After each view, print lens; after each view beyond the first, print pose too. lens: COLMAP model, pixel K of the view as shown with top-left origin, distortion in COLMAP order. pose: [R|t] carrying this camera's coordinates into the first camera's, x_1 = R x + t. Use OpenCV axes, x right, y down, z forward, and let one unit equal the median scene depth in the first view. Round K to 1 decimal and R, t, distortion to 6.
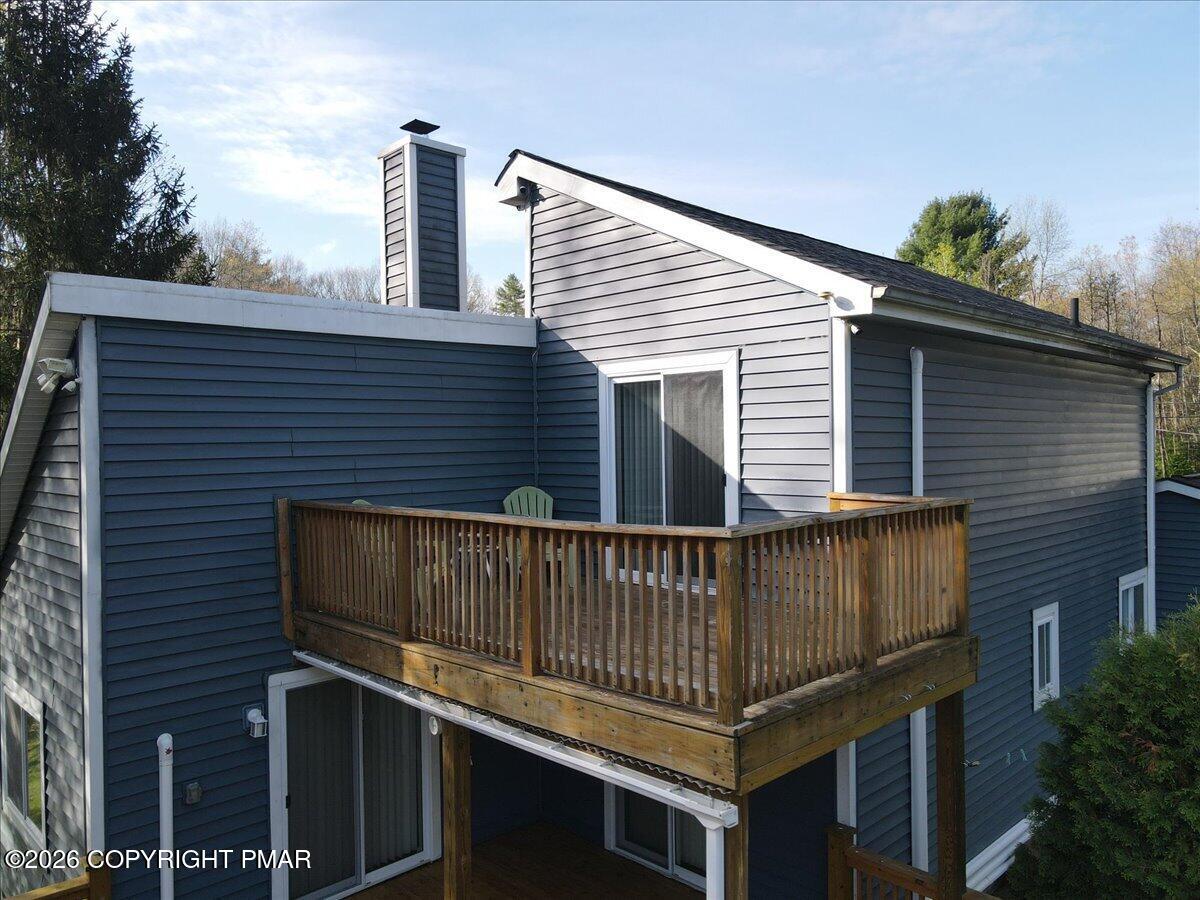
lens RADIAL K [[901.1, 0, 600.6], [0, 901.1, 449.1], [0, 0, 1]] dist [0.055175, 0.001945]
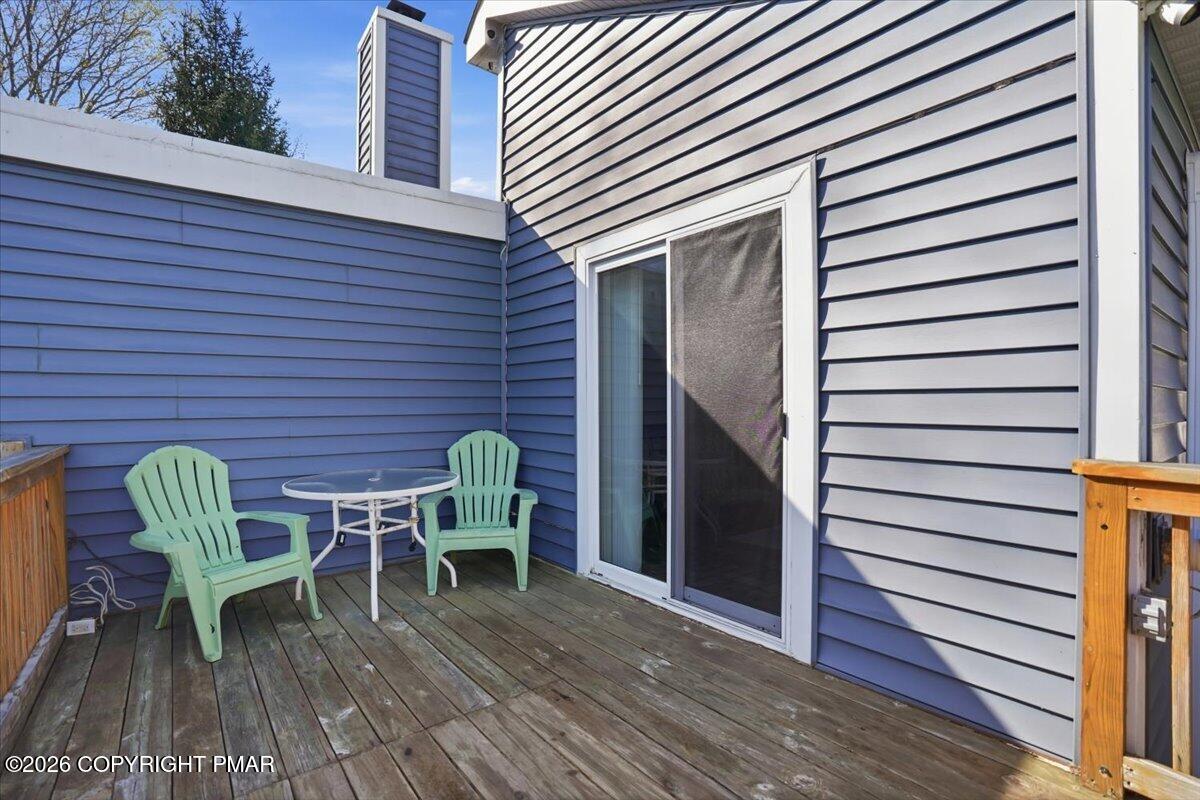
lens RADIAL K [[590.3, 0, 572.9], [0, 590.3, 385.6], [0, 0, 1]] dist [-0.002622, 0.000431]
pose [[0.987829, 0.007811, -0.155345, 0.061917], [-0.013536, 0.999266, -0.035832, 0.022588], [0.154951, 0.037499, 0.987210, 0.569778]]
